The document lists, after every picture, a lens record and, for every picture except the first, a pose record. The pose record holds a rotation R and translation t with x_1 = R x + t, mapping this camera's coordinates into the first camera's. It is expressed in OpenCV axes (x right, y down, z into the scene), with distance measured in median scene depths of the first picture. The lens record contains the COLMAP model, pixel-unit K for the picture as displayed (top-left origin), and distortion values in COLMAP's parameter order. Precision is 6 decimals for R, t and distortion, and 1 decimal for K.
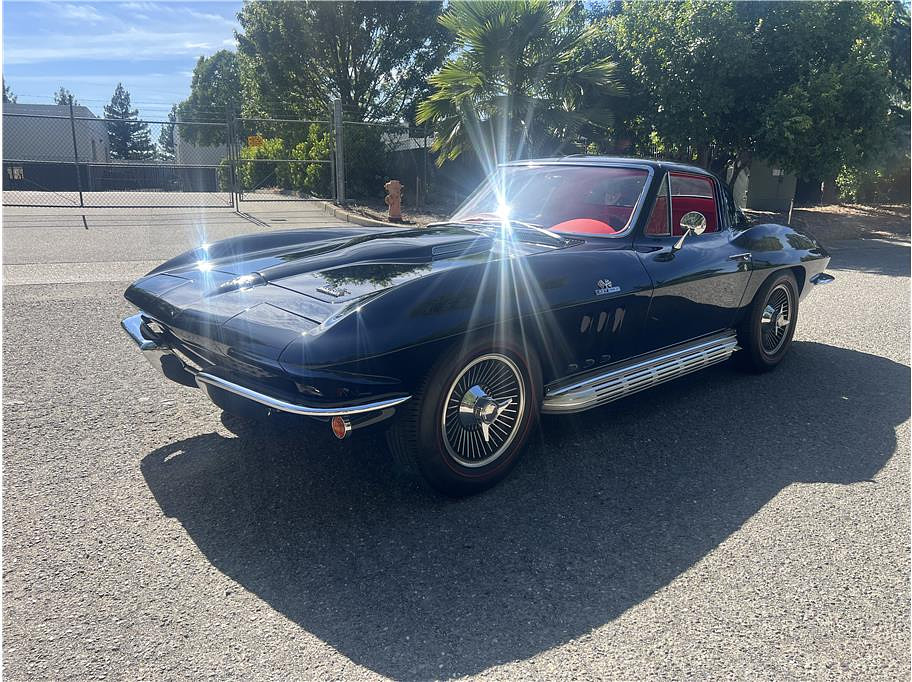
lens RADIAL K [[683.2, 0, 455.9], [0, 683.2, 337.5], [0, 0, 1]] dist [0.049251, -0.057569]
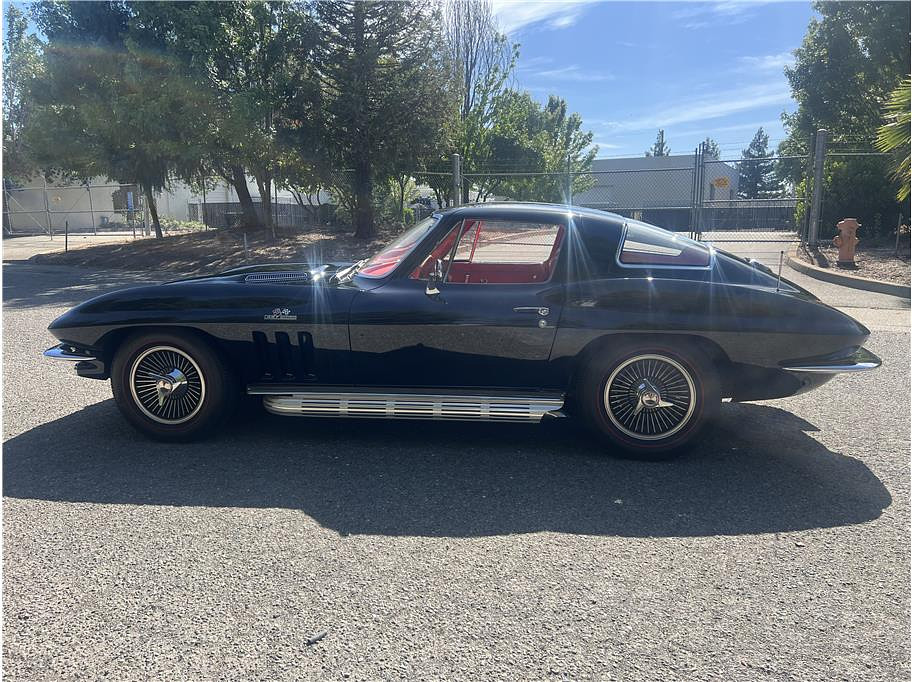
lens RADIAL K [[683.2, 0, 455.9], [0, 683.2, 337.5], [0, 0, 1]] dist [0.049251, -0.057569]
pose [[0.632424, 0.115716, -0.765931, 1.283548], [-0.156937, 0.987414, 0.019595, -0.100134], [0.758558, 0.107810, 0.642625, 0.423711]]
